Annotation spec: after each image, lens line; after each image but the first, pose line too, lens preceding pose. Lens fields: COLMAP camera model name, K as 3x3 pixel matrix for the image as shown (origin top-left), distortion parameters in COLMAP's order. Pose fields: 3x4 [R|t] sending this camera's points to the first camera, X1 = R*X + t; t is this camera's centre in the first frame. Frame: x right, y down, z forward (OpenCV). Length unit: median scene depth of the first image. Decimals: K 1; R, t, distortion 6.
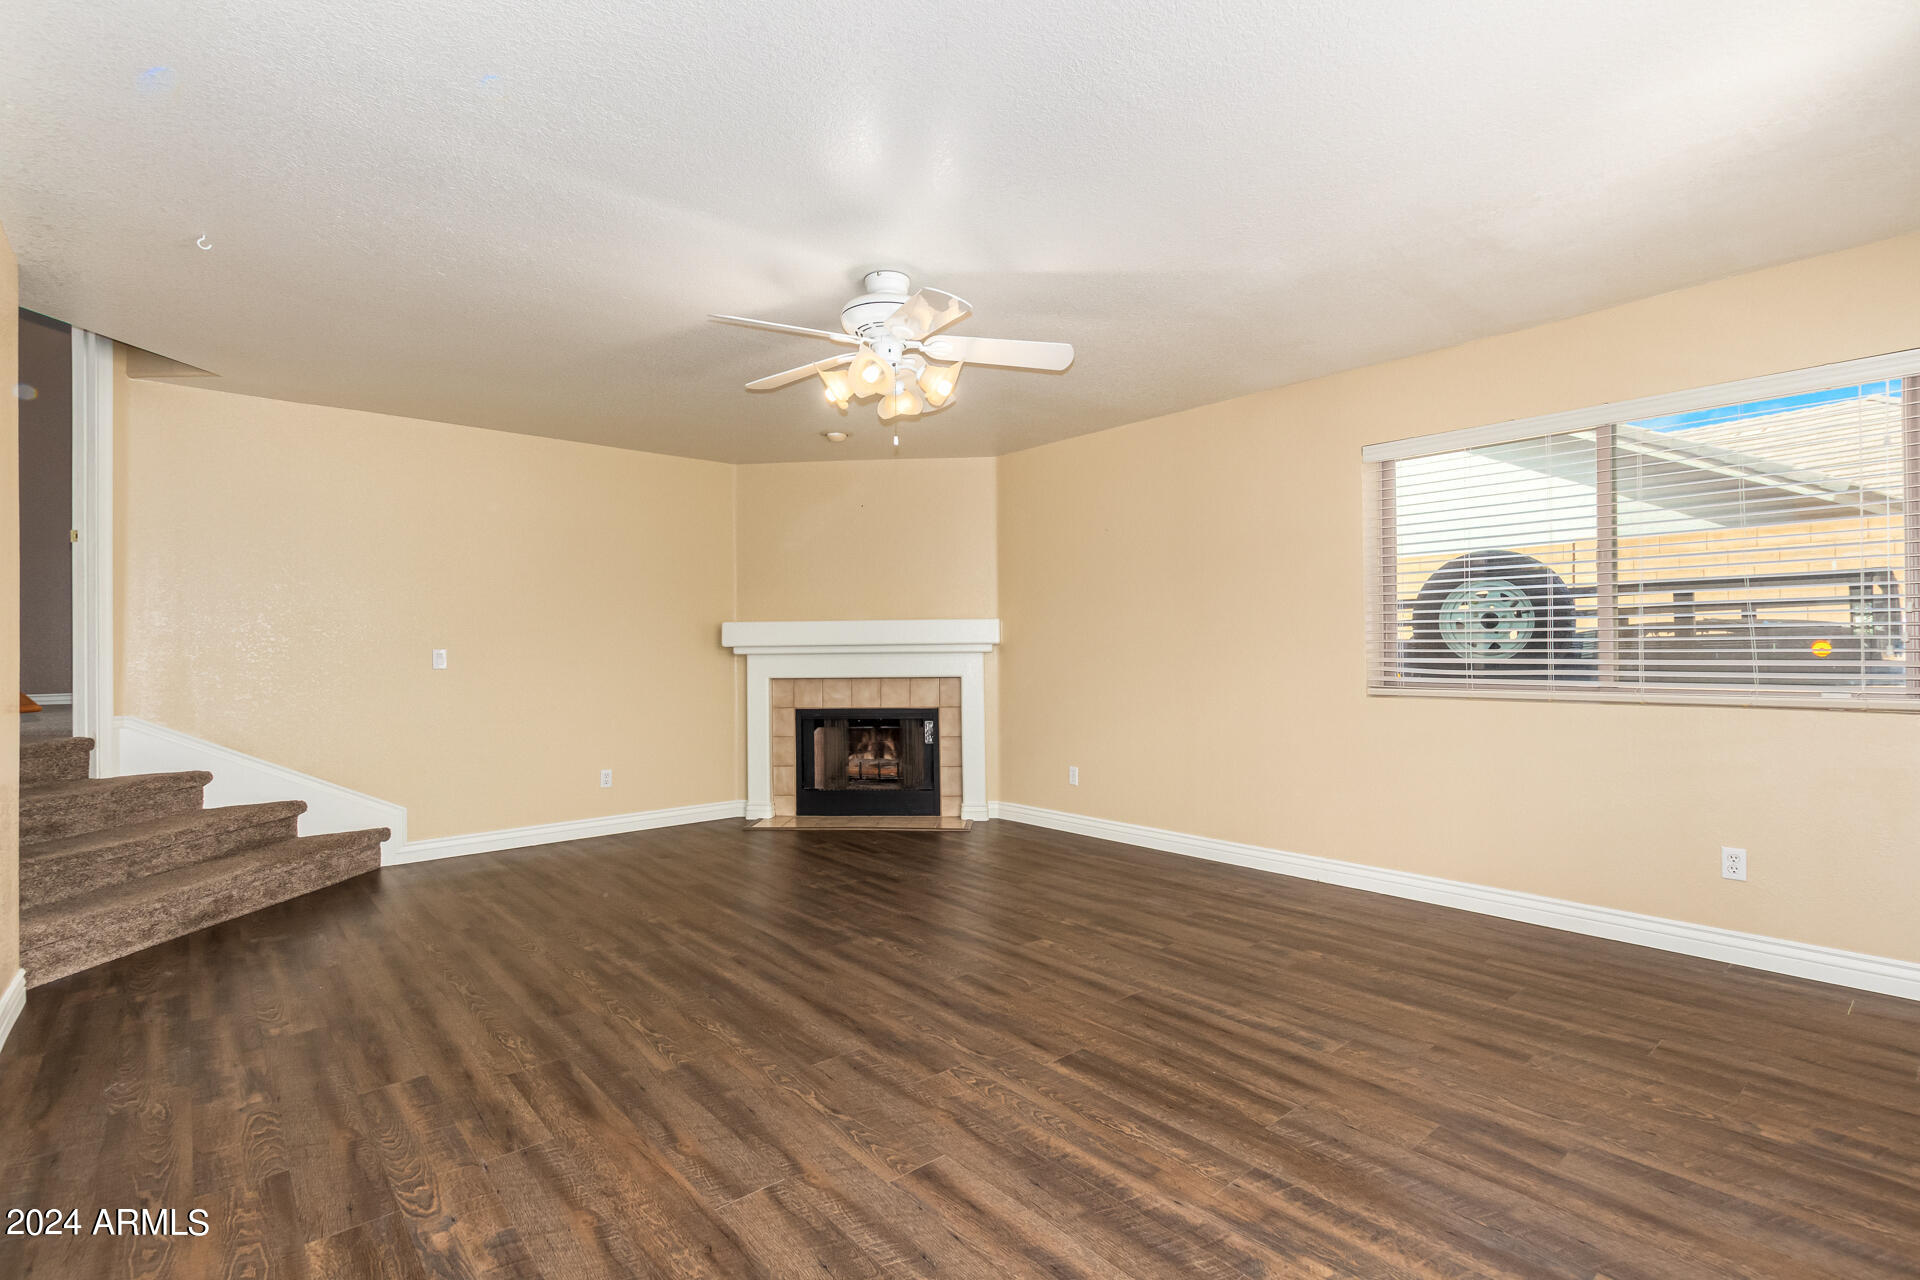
lens RADIAL K [[881.4, 0, 970.4], [0, 881.4, 649.2], [0, 0, 1]] dist [0.019949, -0.007270]
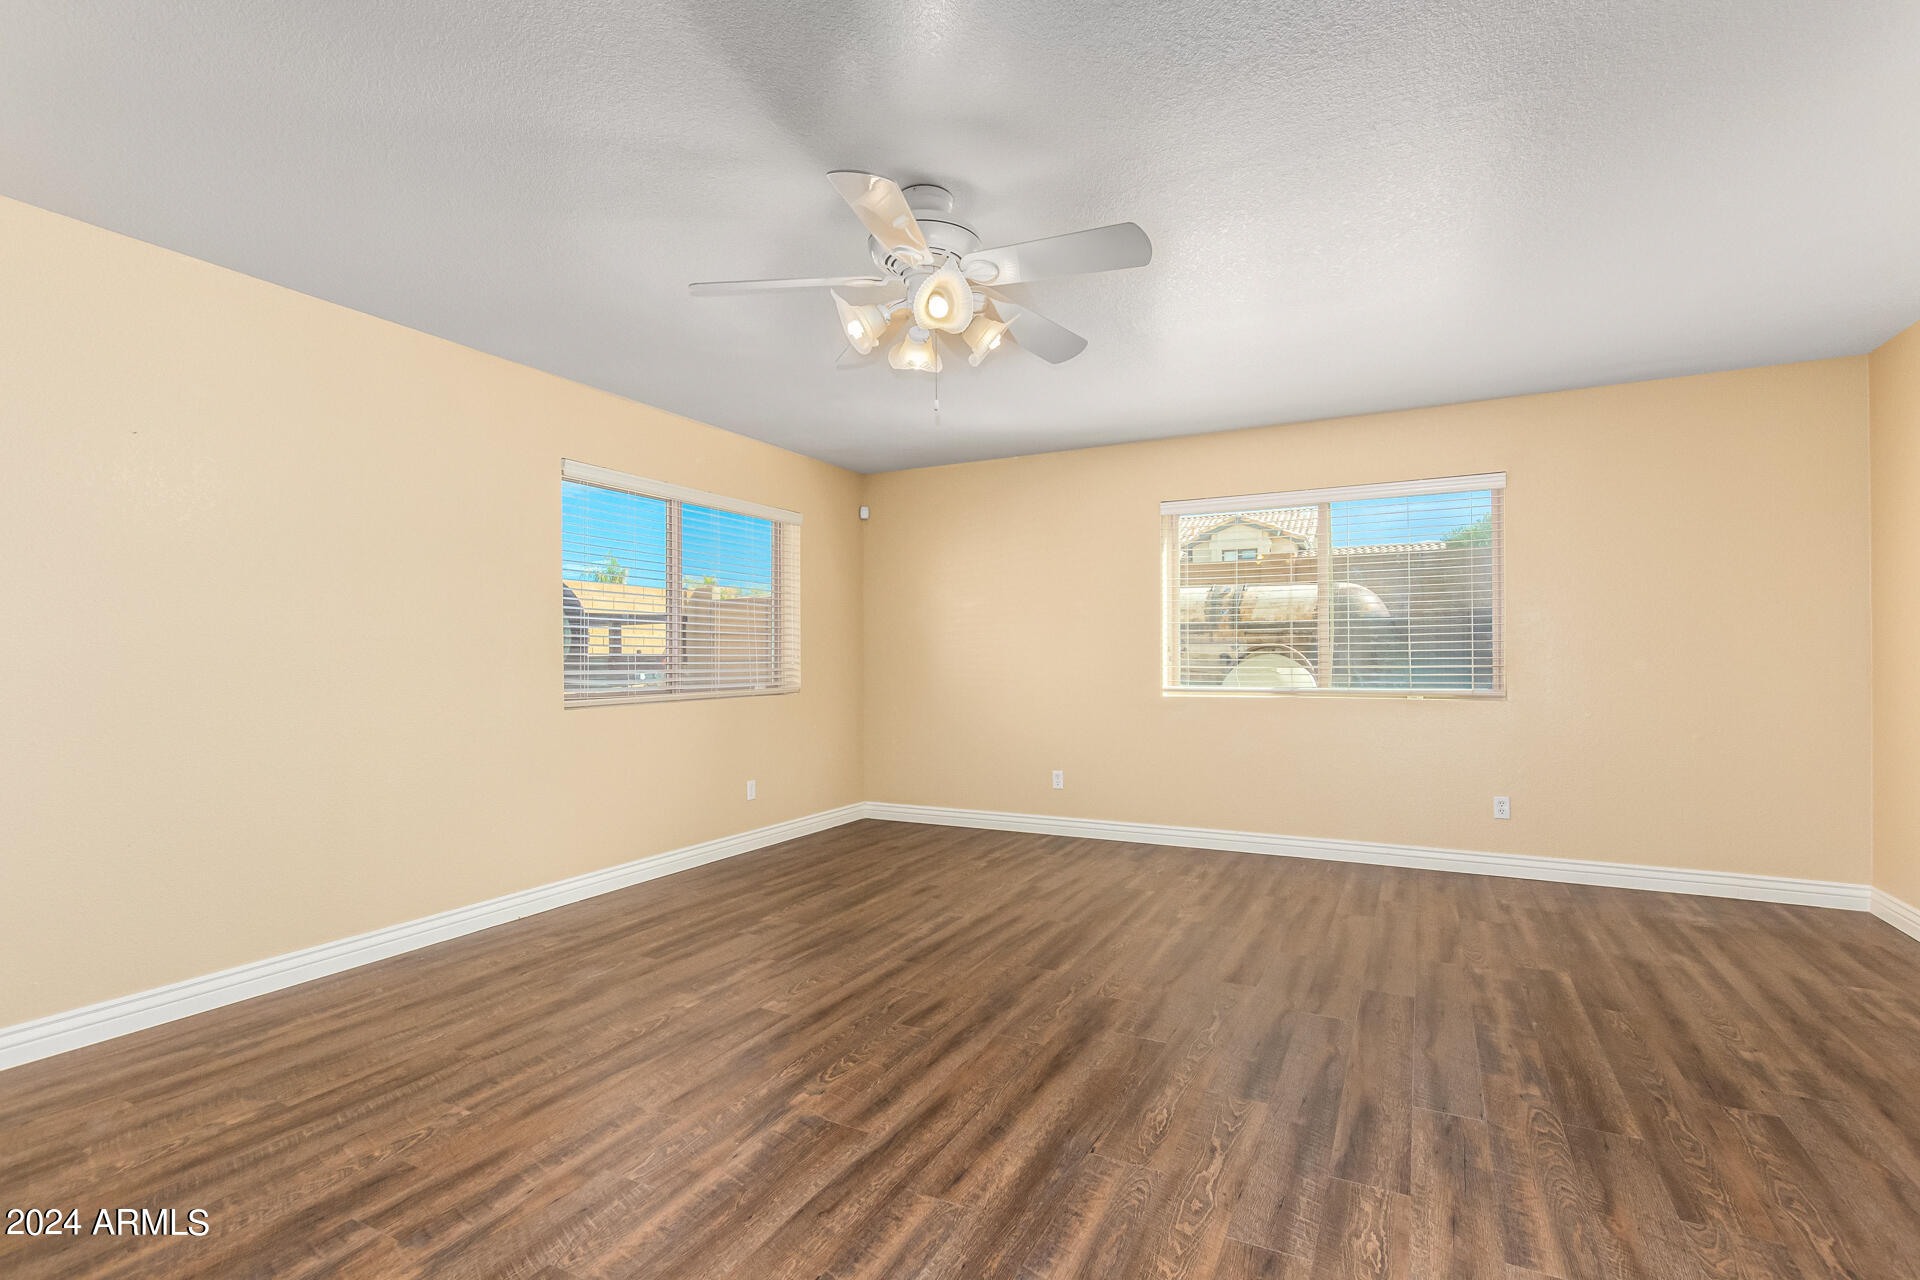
lens RADIAL K [[881.4, 0, 965.5], [0, 881.4, 639.8], [0, 0, 1]] dist [0.019949, -0.007270]
pose [[-0.359655, 0.031558, 0.932552, -1.012993], [0.006142, 0.999486, -0.031455, 0.018075], [-0.933065, -0.005585, -0.359664, 1.486260]]
